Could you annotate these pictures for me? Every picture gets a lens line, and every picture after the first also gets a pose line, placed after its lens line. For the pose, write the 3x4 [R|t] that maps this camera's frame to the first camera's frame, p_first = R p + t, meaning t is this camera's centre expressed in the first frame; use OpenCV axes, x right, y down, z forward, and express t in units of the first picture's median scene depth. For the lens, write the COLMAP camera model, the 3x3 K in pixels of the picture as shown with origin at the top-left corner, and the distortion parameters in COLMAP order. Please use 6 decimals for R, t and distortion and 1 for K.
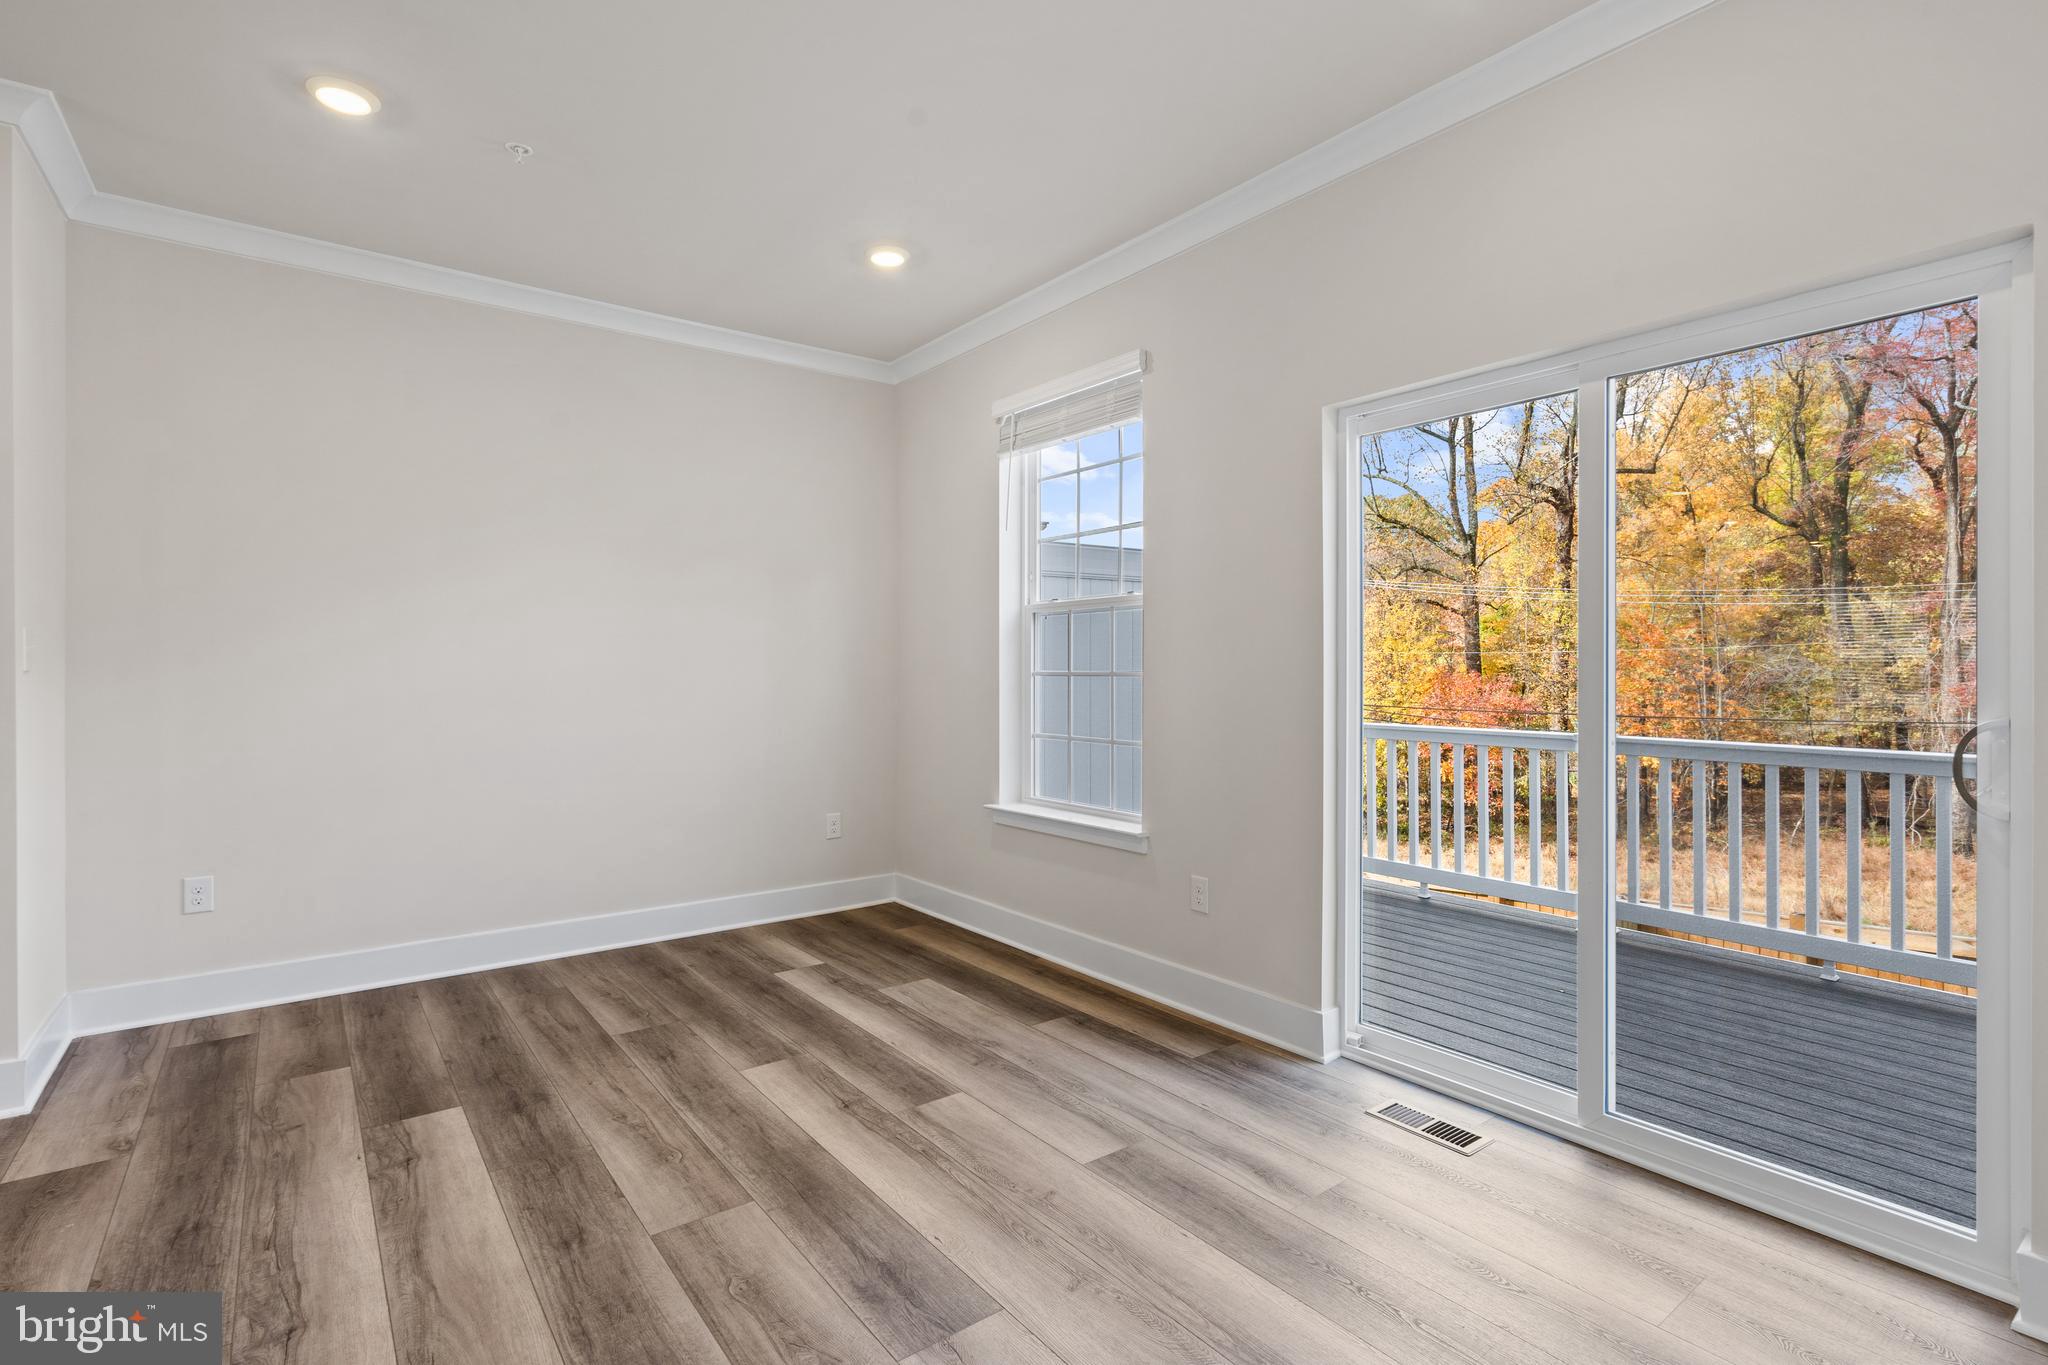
lens RADIAL K [[952.1, 0, 994.7], [0, 952.1, 664.8], [0, 0, 1]] dist [-0.003673, 0.000325]
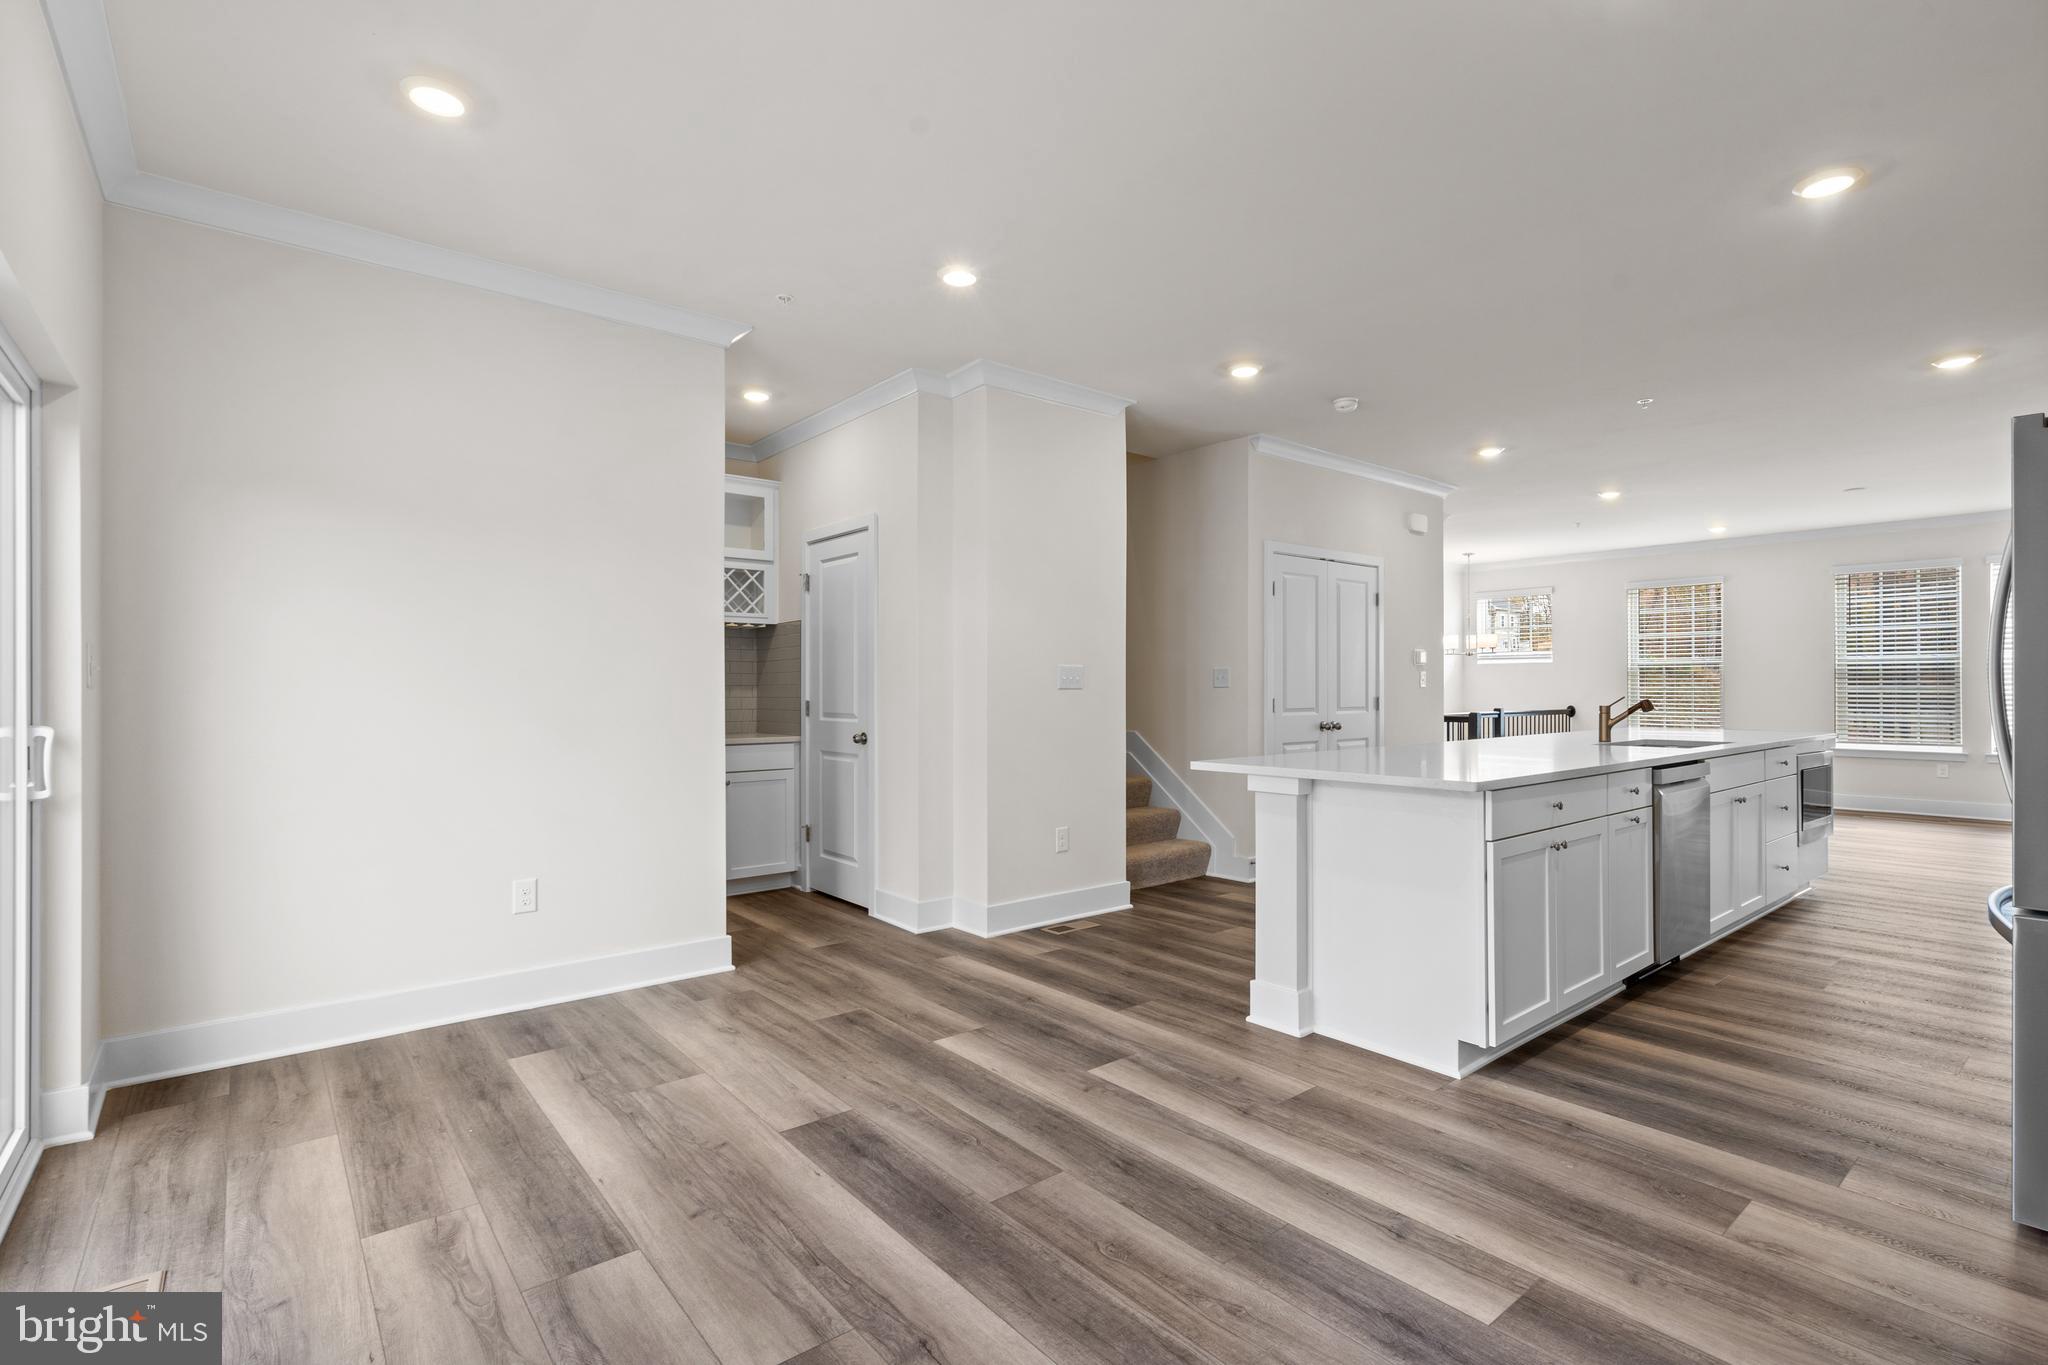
lens RADIAL K [[952.1, 0, 1013.8], [0, 952.1, 686.2], [0, 0, 1]] dist [-0.003673, 0.000325]
pose [[-0.998690, 0.000701, -0.051167, -0.174917], [0.001204, 0.999951, -0.009798, 0.009371], [0.051157, -0.009847, -0.998642, 1.580818]]
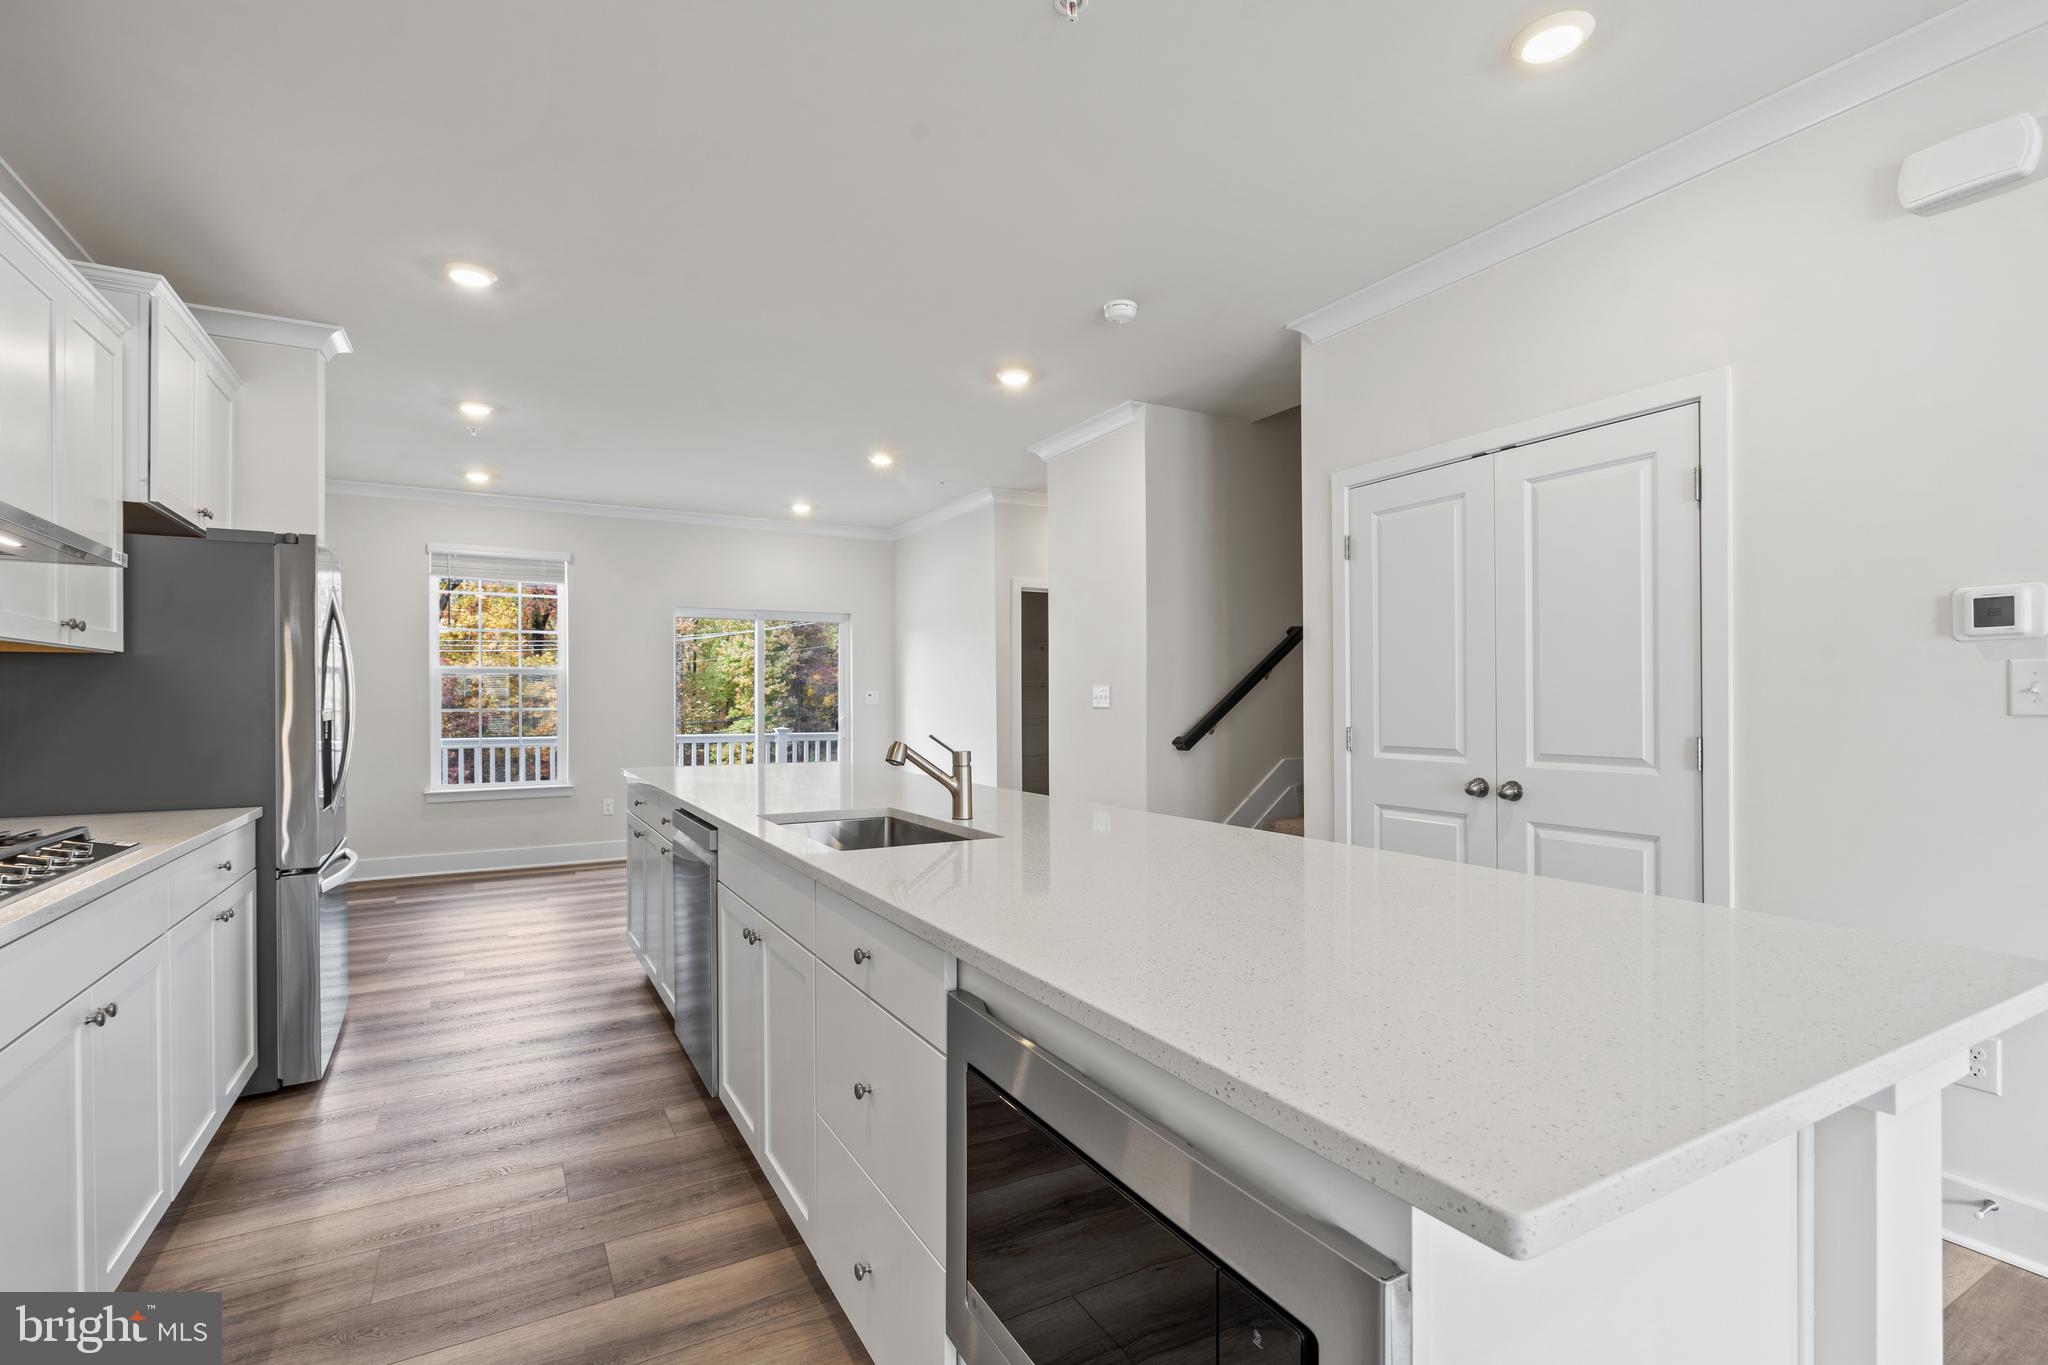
lens RADIAL K [[952.1, 0, 1019.7], [0, 952.1, 700.4], [0, 0, 1]] dist [-0.003673, 0.000325]
pose [[0.120192, -0.003294, 0.992745, -2.281141], [-0.003329, 0.999988, 0.003721, -0.024982], [-0.992745, -0.003752, 0.120179, -0.285012]]
